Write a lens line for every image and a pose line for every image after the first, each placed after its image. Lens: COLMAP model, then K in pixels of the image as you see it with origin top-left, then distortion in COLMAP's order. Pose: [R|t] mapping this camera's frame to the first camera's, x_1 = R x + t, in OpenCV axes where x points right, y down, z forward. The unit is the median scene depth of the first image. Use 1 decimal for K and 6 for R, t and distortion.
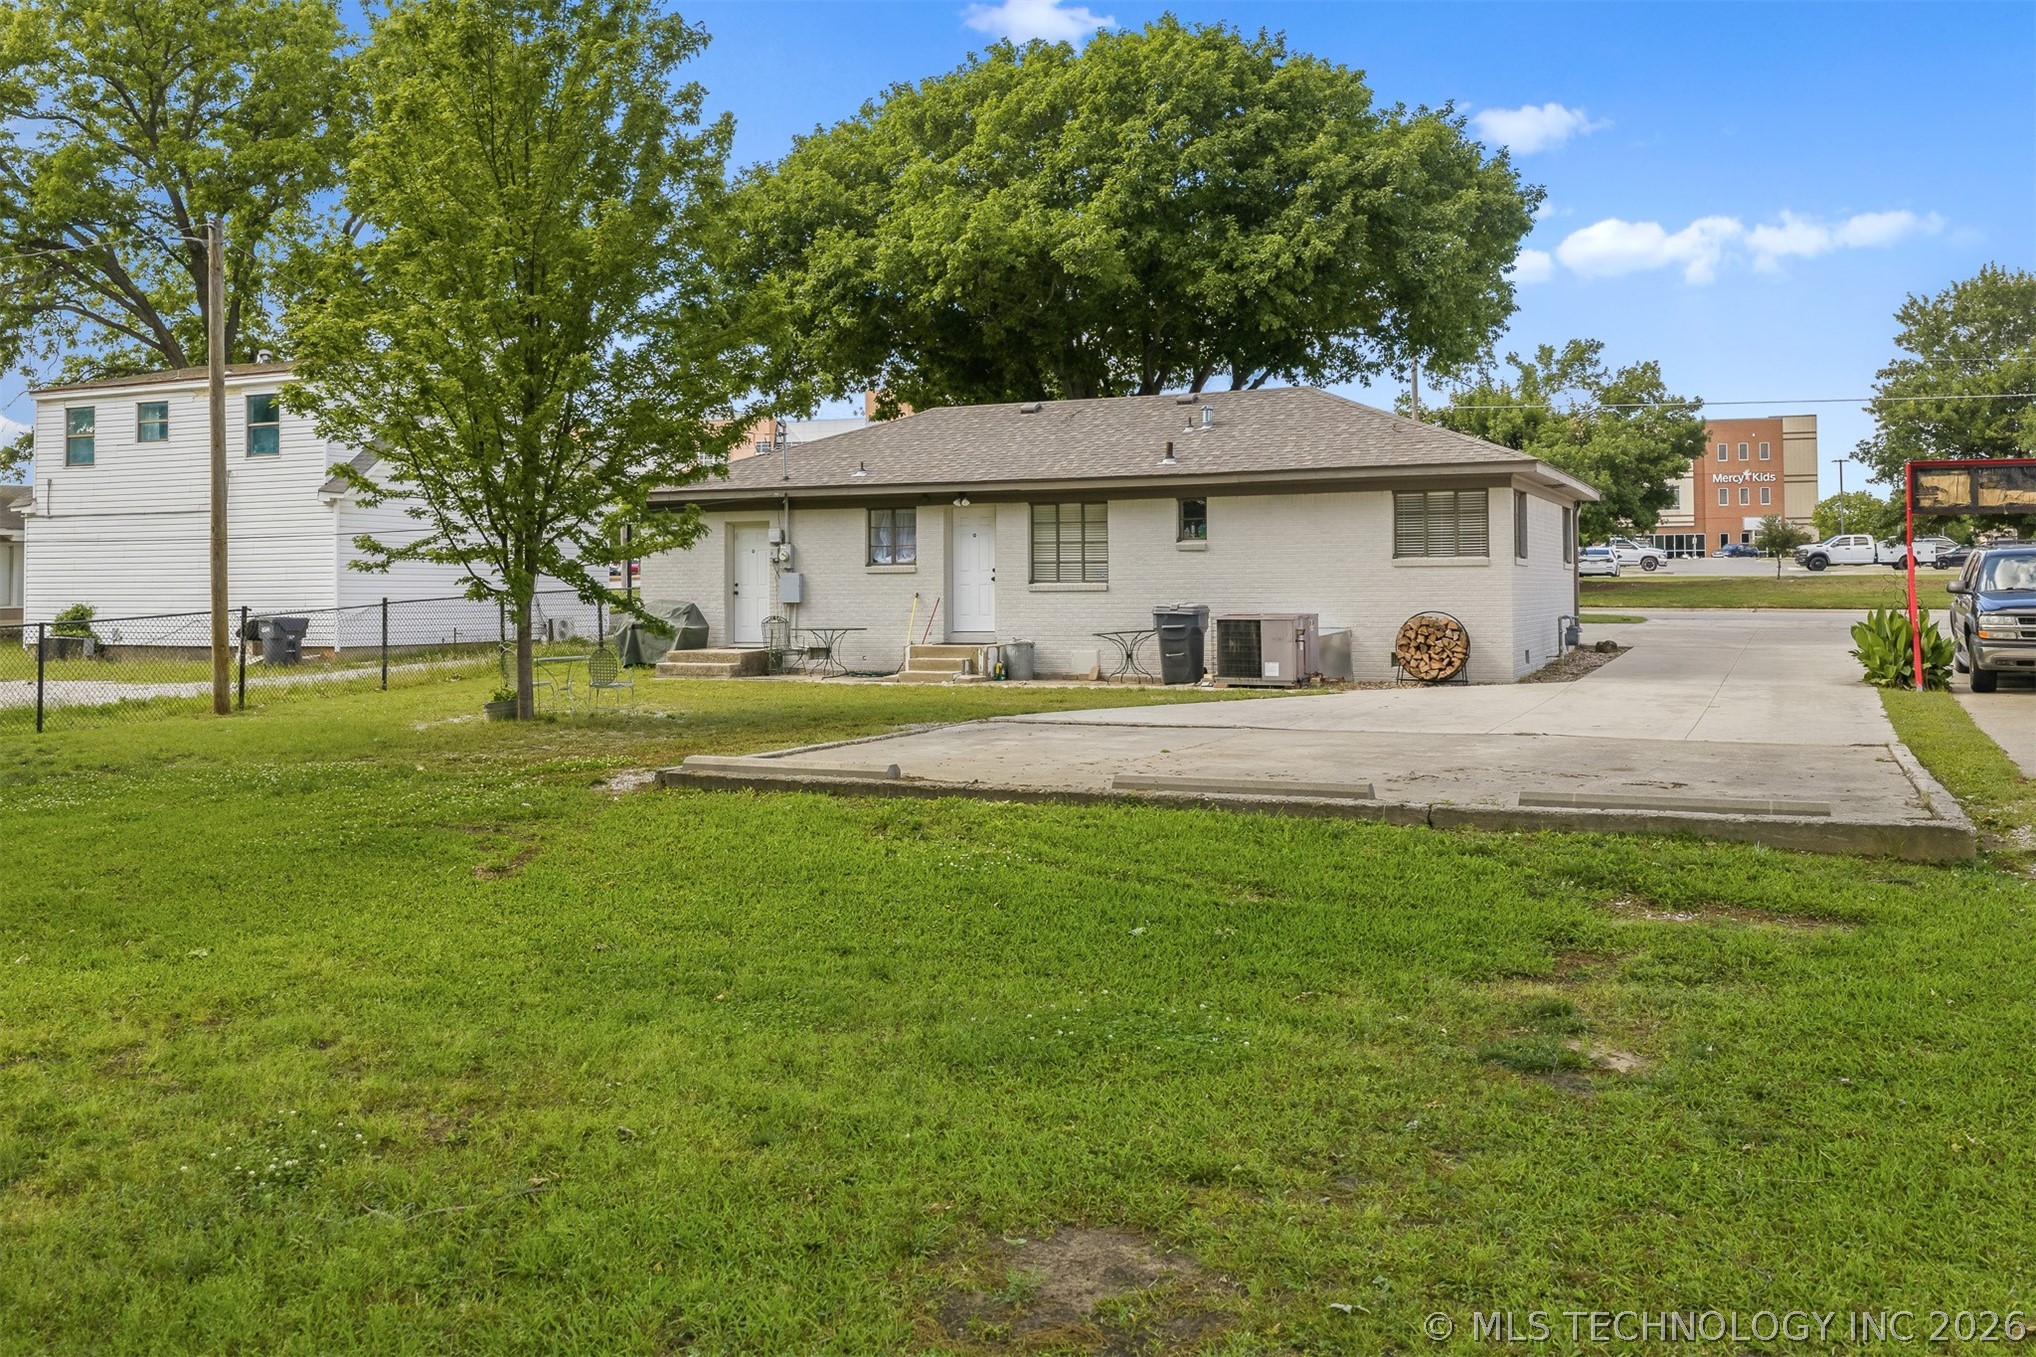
lens RADIAL K [[1717.4, 0, 1021.5], [0, 1717.4, 594.4], [0, 0, 1]] dist [0.007040, 0.003251]
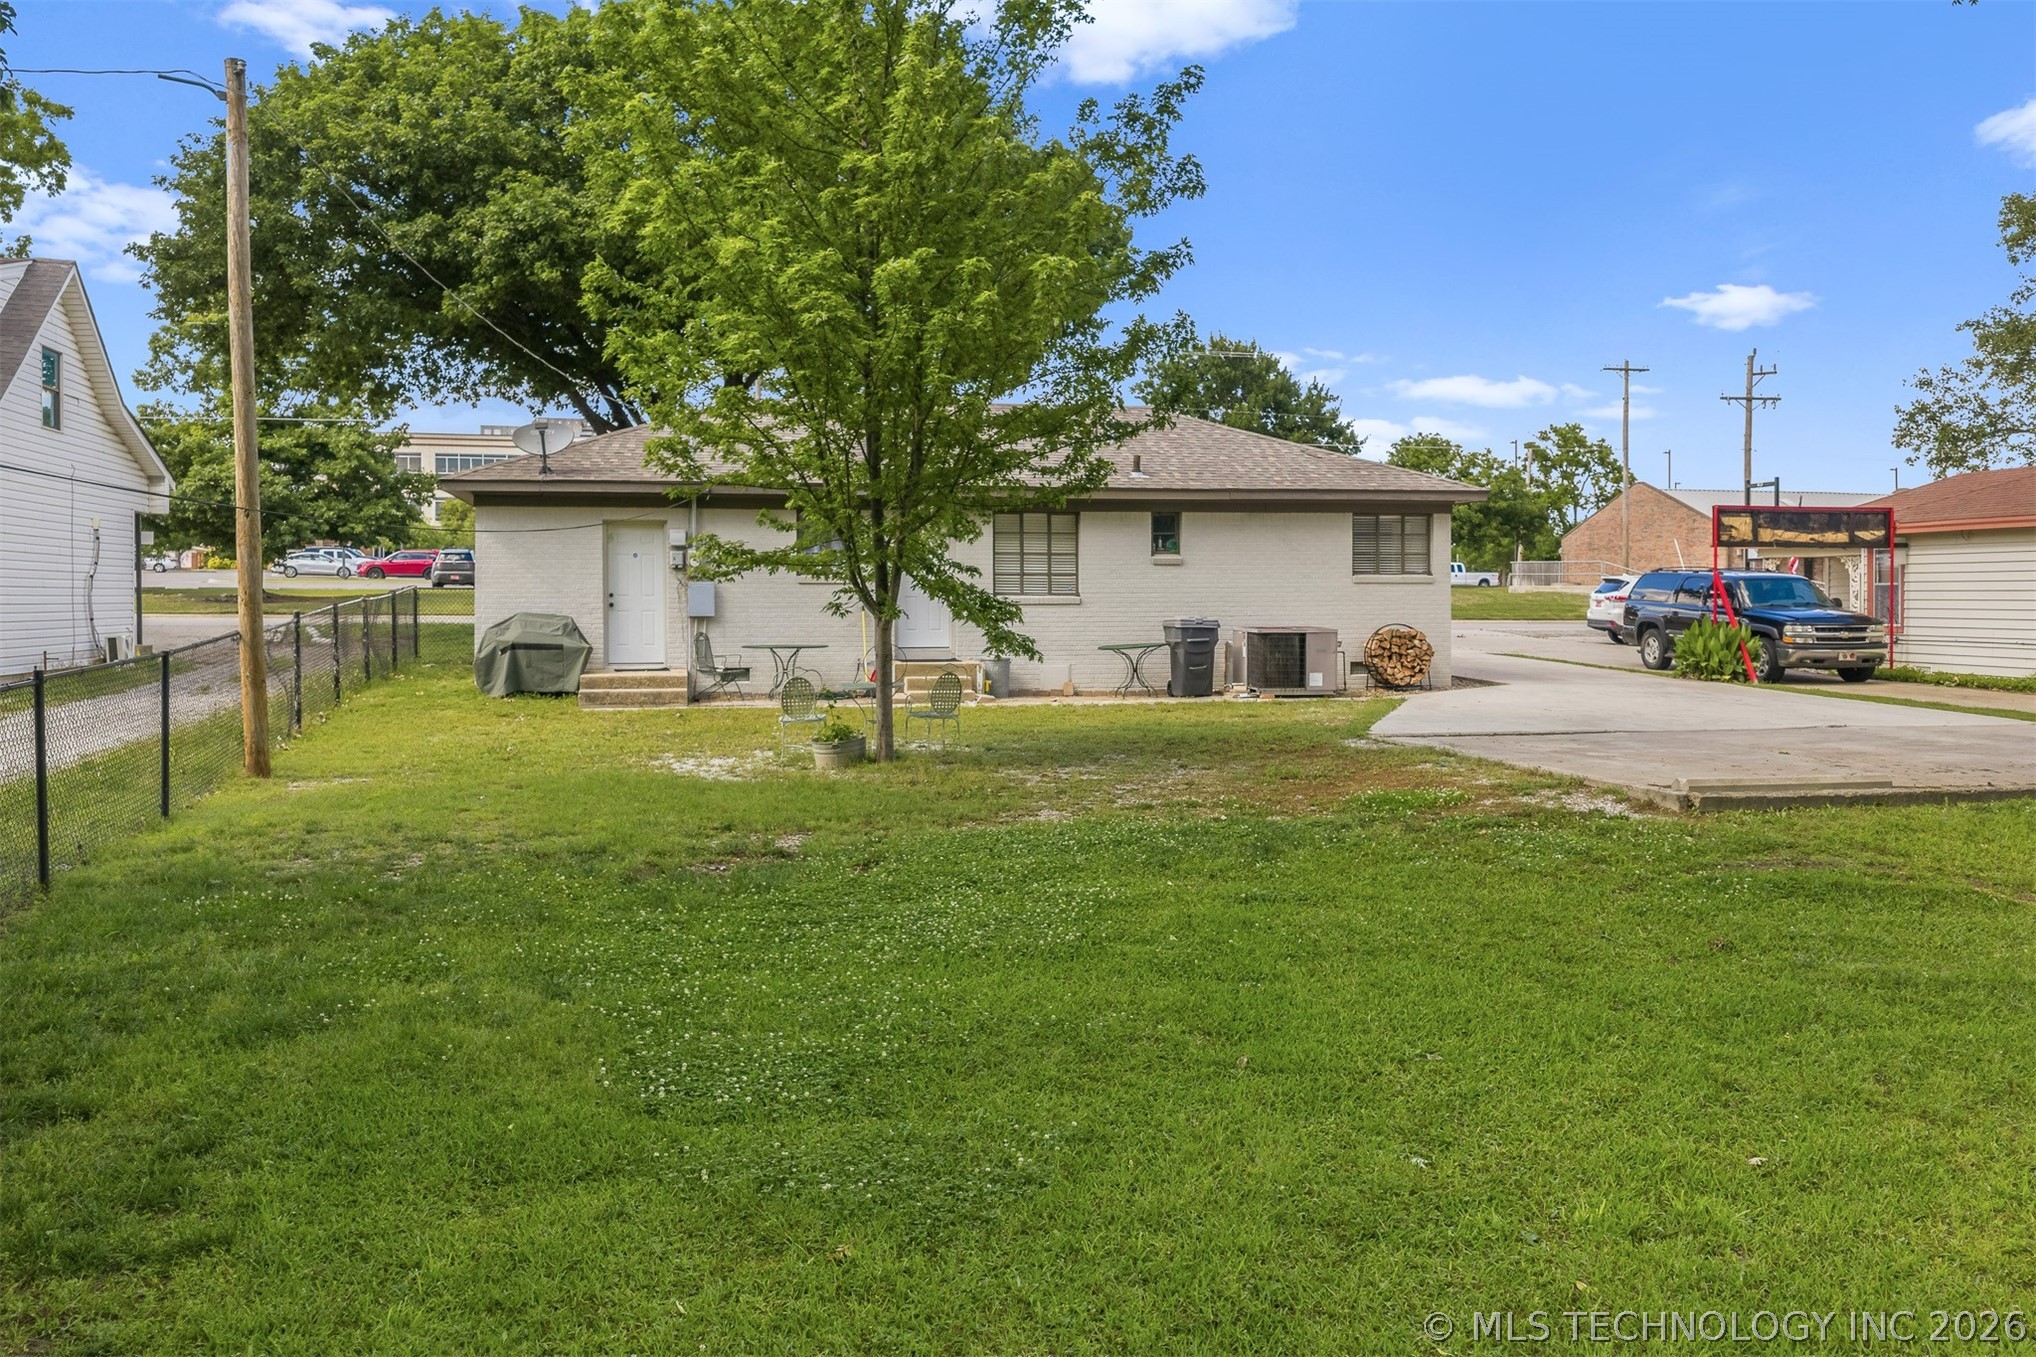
lens RADIAL K [[1705.1, 0, 1018.0], [0, 1705.1, 678.5], [0, 0, 1]] dist [0.040550, 0.001905]
pose [[0.807954, -0.021438, 0.588855, -0.571916], [-0.002237, 0.999219, 0.039446, 0.001919], [-0.589241, -0.033188, 0.807276, 0.240952]]
